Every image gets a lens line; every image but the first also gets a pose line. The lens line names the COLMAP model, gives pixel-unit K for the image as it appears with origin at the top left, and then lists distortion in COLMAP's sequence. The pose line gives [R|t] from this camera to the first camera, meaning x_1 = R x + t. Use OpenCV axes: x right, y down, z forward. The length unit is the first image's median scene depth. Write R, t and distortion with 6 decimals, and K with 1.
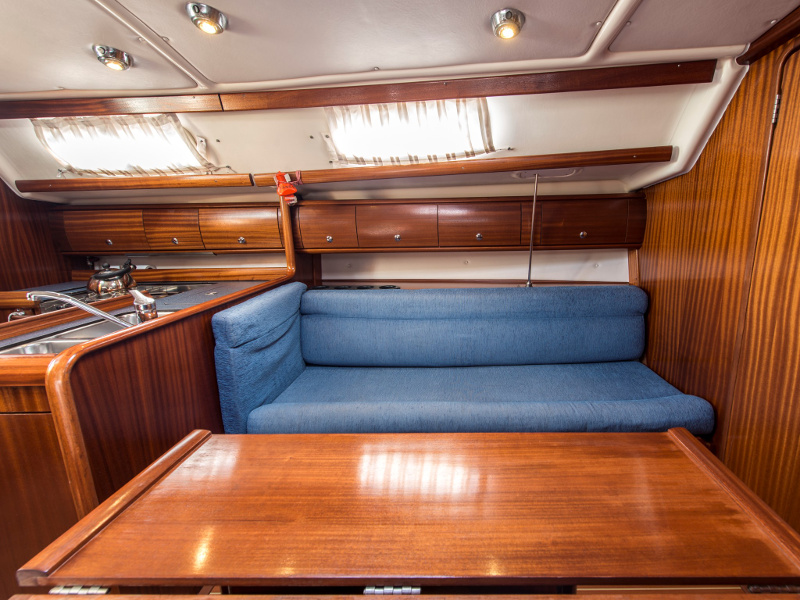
lens RADIAL K [[367.3, 0, 451.6], [0, 367.3, 290.9], [0, 0, 1]] dist [0.005578, -0.002940]
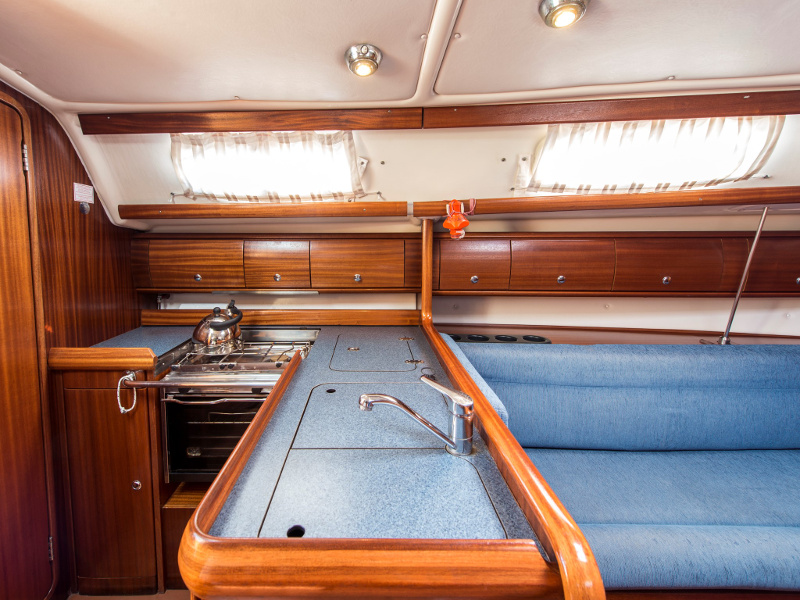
lens RADIAL K [[354.5, 0, 337.5], [0, 354.5, 253.9], [0, 0, 1]] dist [0.002972, -0.001400]
pose [[0.999801, 0.016952, -0.010504, -0.688080], [-0.018270, 0.989742, -0.141693, -0.086688], [0.007994, 0.141857, 0.989855, 0.229088]]
